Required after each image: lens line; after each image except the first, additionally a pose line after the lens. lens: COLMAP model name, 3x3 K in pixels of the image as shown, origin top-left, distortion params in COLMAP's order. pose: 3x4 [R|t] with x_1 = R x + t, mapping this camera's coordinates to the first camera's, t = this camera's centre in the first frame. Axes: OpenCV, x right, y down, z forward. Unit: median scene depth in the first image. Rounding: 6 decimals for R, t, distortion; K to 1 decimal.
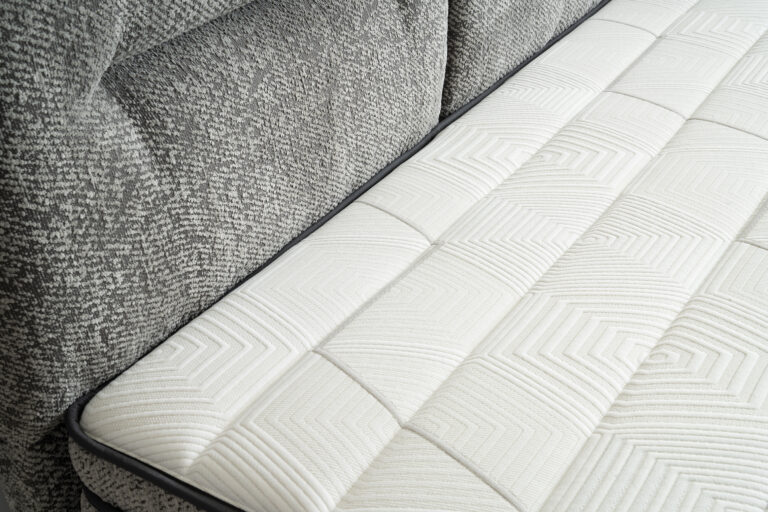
lens RADIAL K [[1044.5, 0, 384.0], [0, 1044.5, 256.0], [0, 0, 1]] dist [0.099590, 0.447754]
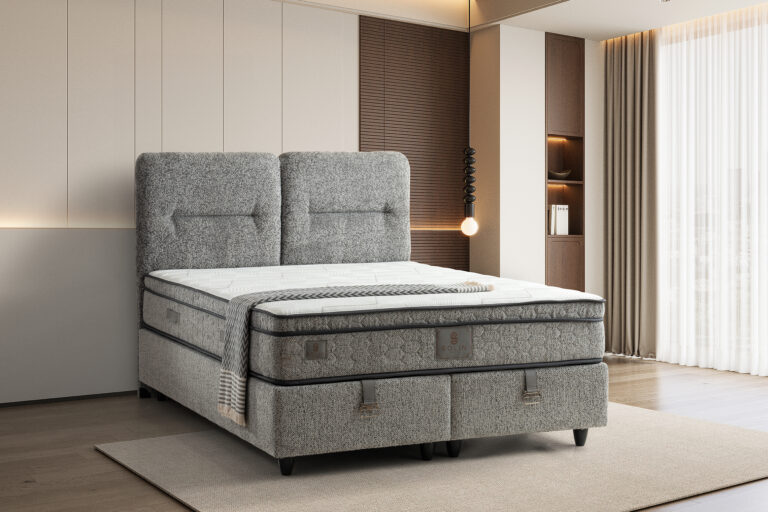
lens RADIAL K [[1311.4, 0, 342.5], [0, 1311.4, 254.6], [0, 0, 1]] dist [0.187313, 0.002341]
pose [[0.848209, 0.105134, -0.519124, 3.934523], [-0.316658, 0.886314, -0.337898, 1.972076], [0.424582, 0.450992, 0.785071, -3.811653]]
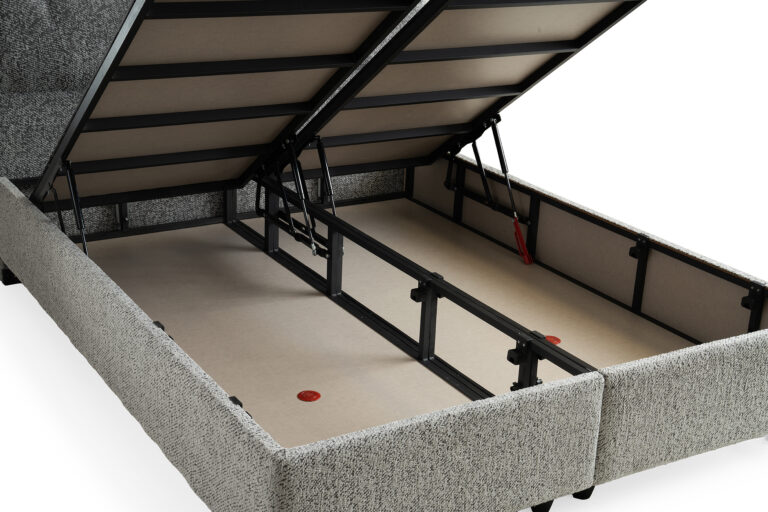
lens RADIAL K [[1144.6, 0, 384.0], [0, 1144.6, 256.0], [0, 0, 1]] dist [0.038716, 0.750851]
pose [[0.904509, 0.234997, -0.355864, 2.035754], [-0.296489, 0.946327, -0.128681, 0.718539], [0.306525, 0.221903, 0.925636, -1.715733]]
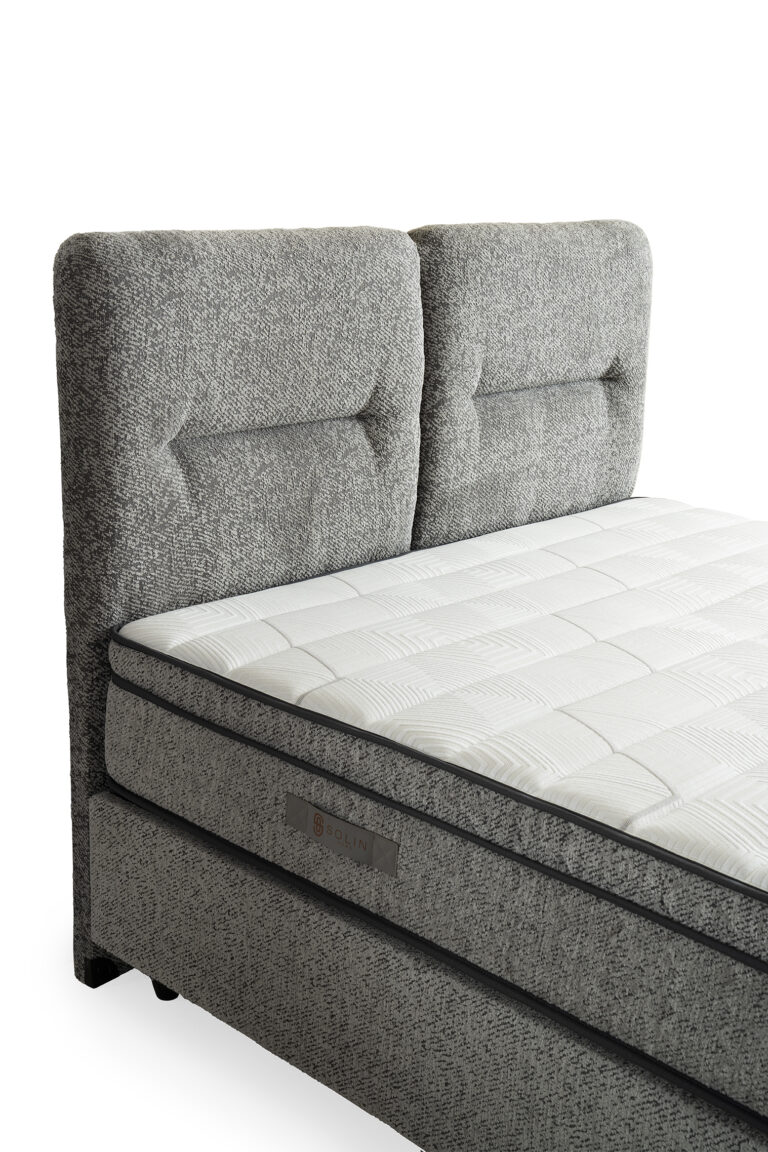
lens RADIAL K [[1476.4, 0, 384.0], [0, 1476.4, 576.0], [0, 0, 1]] dist [0.144205, -0.002639]
pose [[0.978591, 0.133314, -0.156800, 0.485557], [-0.170012, 0.952994, -0.250796, 0.580129], [0.115995, 0.272085, 0.955257, -1.235621]]
